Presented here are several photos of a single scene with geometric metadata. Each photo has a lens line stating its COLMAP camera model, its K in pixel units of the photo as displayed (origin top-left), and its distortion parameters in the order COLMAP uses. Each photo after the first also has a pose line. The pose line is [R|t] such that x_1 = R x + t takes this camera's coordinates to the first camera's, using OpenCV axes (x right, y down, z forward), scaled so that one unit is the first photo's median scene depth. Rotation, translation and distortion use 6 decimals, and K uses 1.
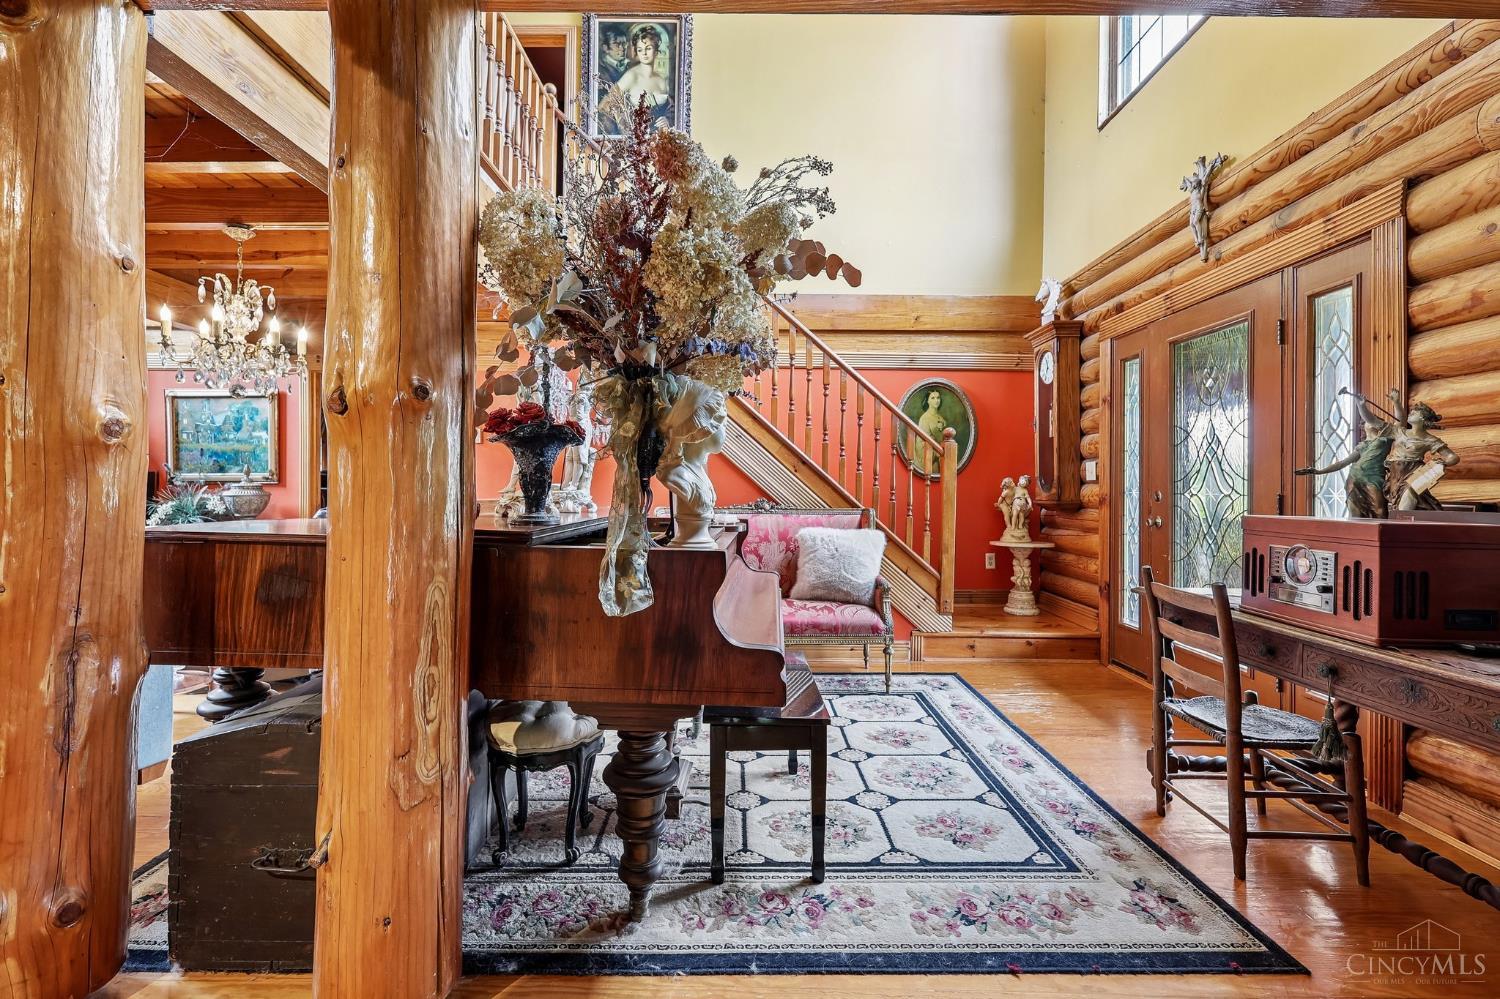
lens RADIAL K [[657.5, 0, 747.8], [0, 657.5, 489.5], [0, 0, 1]] dist [0.001780, -0.000111]
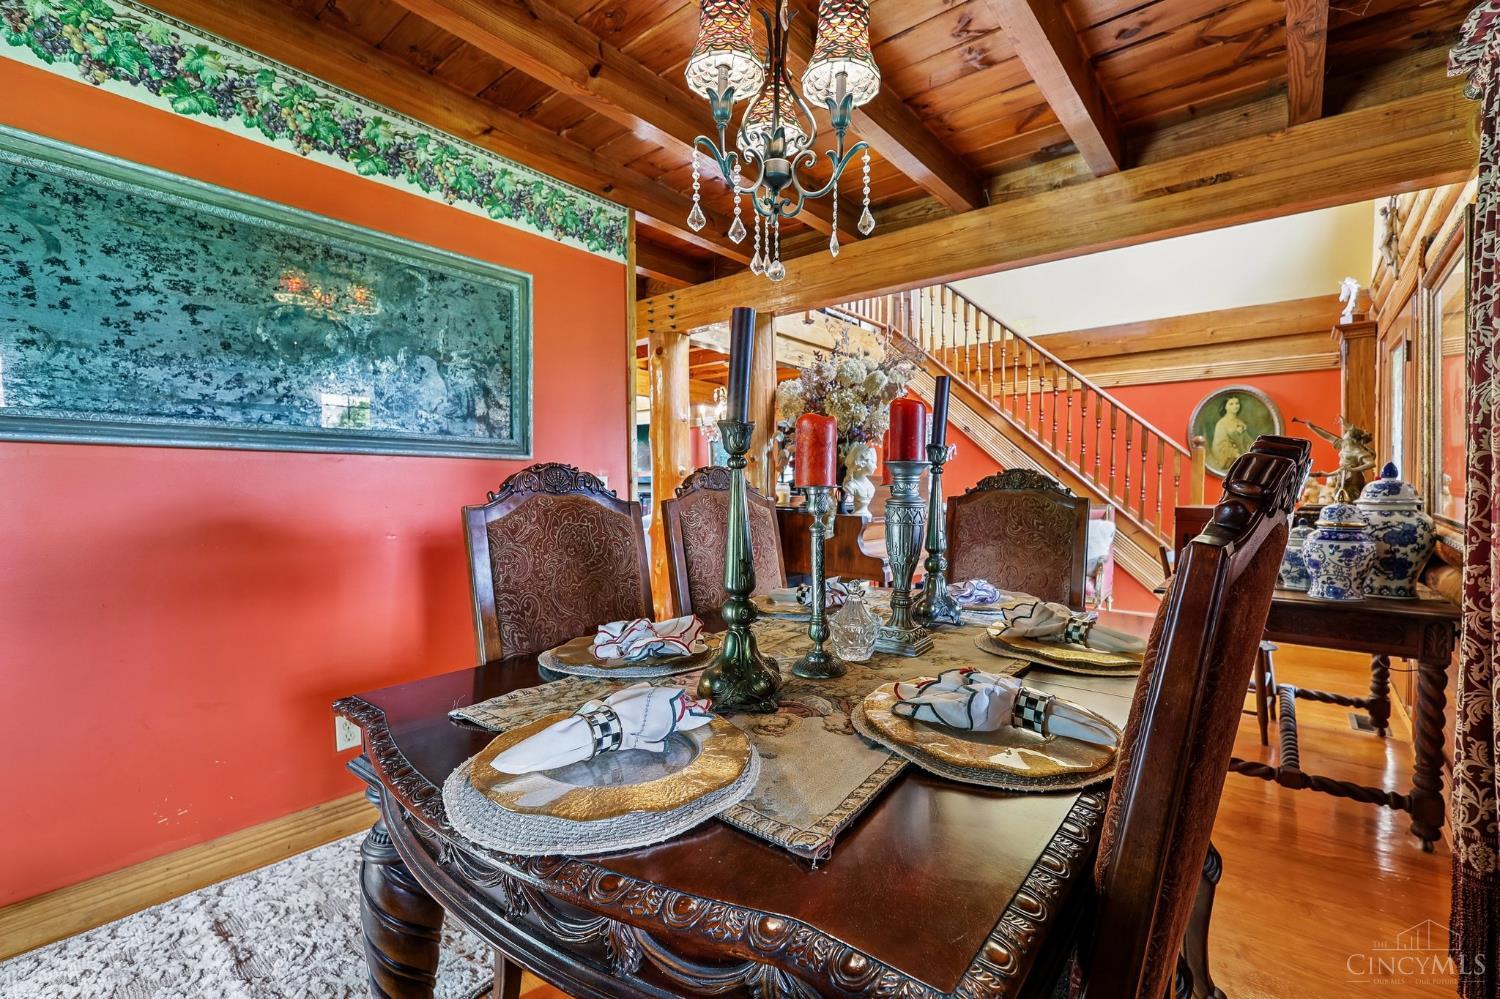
lens RADIAL K [[657.5, 0, 747.8], [0, 657.5, 489.5], [0, 0, 1]] dist [0.001780, -0.000111]
pose [[0.772849, 0.005947, -0.634562, 0.431016], [-0.000491, 0.999961, 0.008773, -0.009366], [0.634590, -0.006469, 0.772822, -0.415568]]
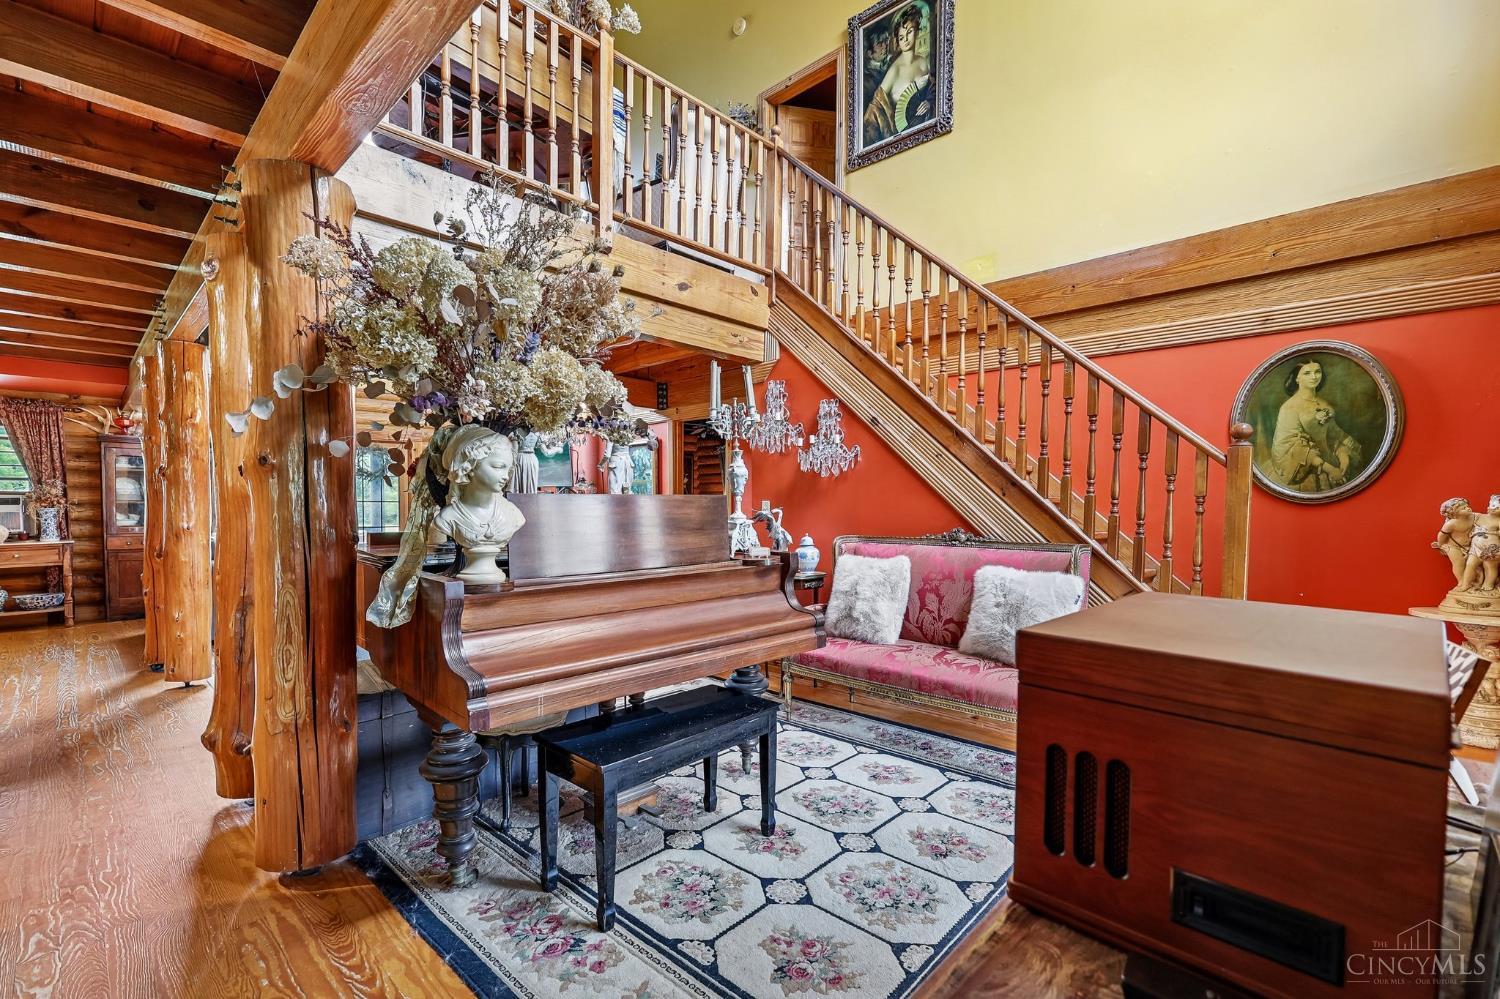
lens RADIAL K [[666.4, 0, 752.2], [0, 666.4, 529.7], [0, 0, 1]] dist [-0.000474, -0.000178]
pose [[0.726451, 0.019195, -0.686950, 0.409625], [0.001774, 0.999554, 0.029807, -0.010276], [0.687216, -0.022872, 0.726093, 0.198443]]
